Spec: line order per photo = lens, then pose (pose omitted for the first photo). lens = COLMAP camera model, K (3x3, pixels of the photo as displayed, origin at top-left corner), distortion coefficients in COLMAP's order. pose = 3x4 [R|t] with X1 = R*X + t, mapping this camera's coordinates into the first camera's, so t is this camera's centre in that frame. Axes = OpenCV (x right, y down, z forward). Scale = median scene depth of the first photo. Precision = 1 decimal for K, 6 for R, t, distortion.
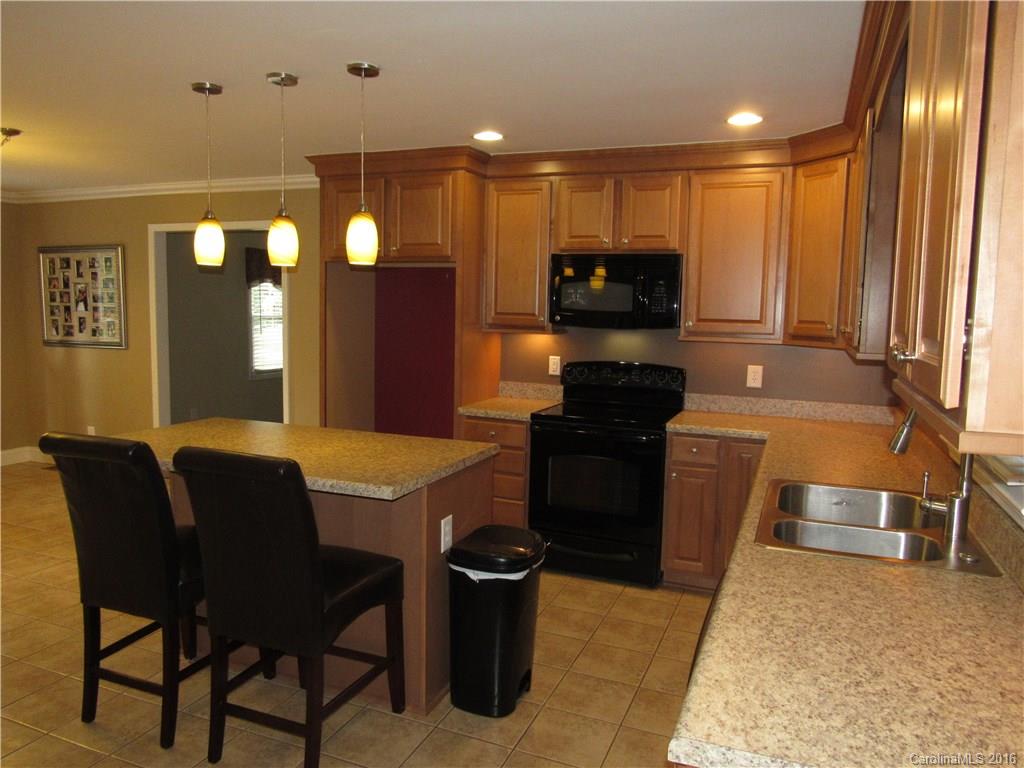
lens RADIAL K [[734.4, 0, 511.3], [0, 734.4, 381.8], [0, 0, 1]] dist [-0.010893, -0.002170]
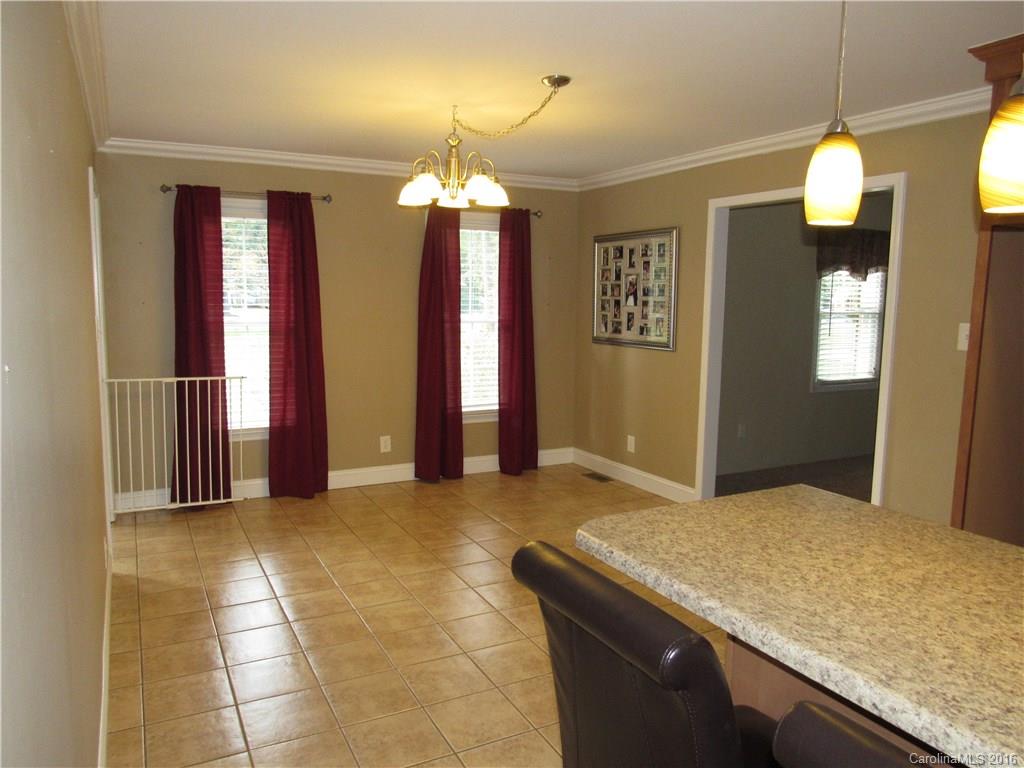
lens RADIAL K [[734.4, 0, 512.5], [0, 734.4, 380.0], [0, 0, 1]] dist [-0.010893, -0.002170]
pose [[0.764184, 0.069740, -0.641218, -0.119628], [-0.065030, 0.997402, 0.030978, -0.025191], [0.641712, 0.018026, 0.766734, 0.225879]]
